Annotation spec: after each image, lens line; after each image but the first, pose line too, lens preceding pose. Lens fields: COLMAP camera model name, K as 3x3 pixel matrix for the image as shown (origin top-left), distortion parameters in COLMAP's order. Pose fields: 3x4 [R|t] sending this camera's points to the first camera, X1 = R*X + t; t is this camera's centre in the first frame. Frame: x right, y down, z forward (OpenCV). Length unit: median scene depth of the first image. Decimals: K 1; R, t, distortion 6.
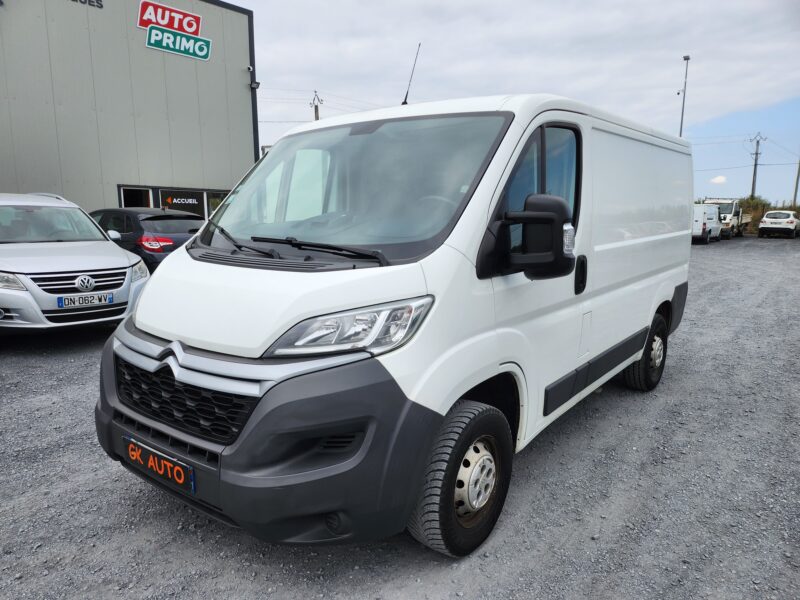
lens RADIAL K [[565.5, 0, 396.7], [0, 565.5, 295.7], [0, 0, 1]] dist [0.025865, -0.015791]
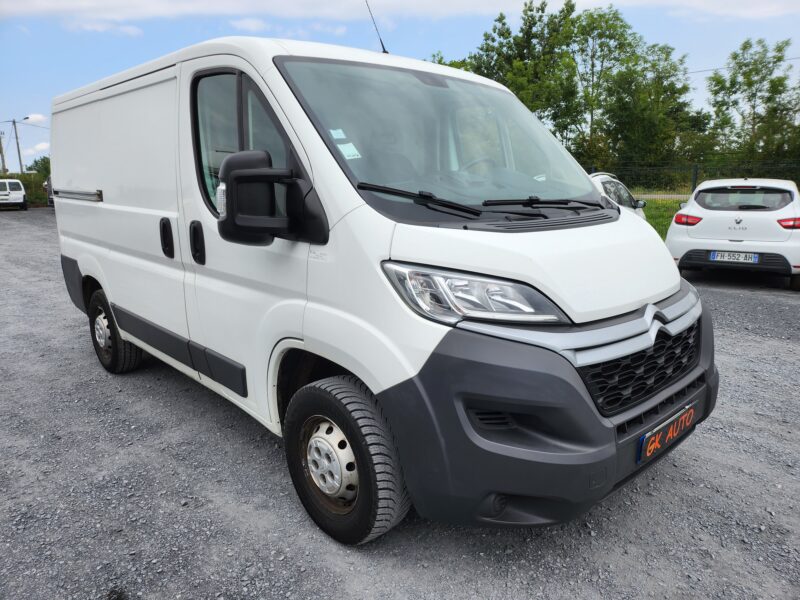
lens RADIAL K [[565.5, 0, 403.2], [0, 565.5, 299.7], [0, 0, 1]] dist [0.025865, -0.015791]
pose [[0.142526, -0.213014, 0.966598, -1.265176], [0.159208, 0.968785, 0.190020, -0.160688], [-0.976903, 0.126807, 0.171991, 1.145516]]
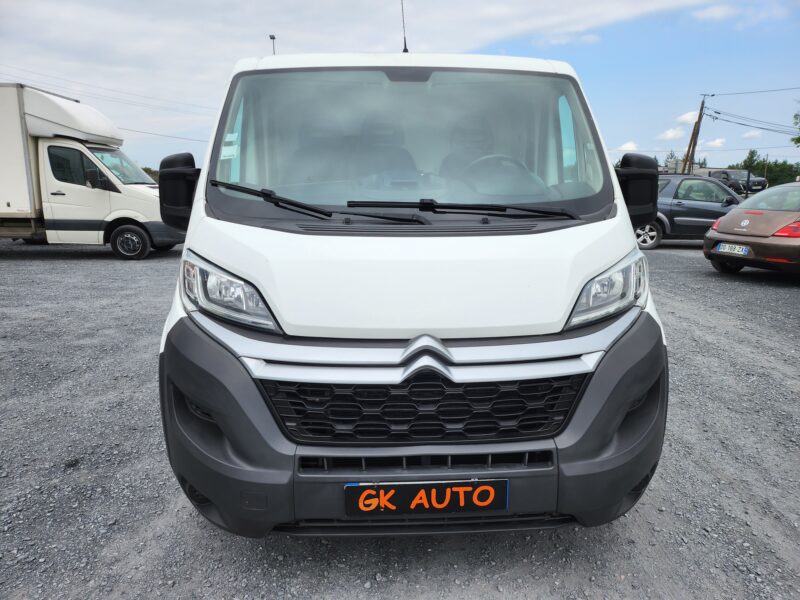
lens RADIAL K [[565.5, 0, 401.8], [0, 565.5, 299.6], [0, 0, 1]] dist [0.025865, -0.015791]
pose [[0.755629, -0.138129, 0.640269, -0.830484], [0.102843, 0.990407, 0.092294, -0.039194], [-0.646875, -0.003893, 0.762586, 0.410818]]
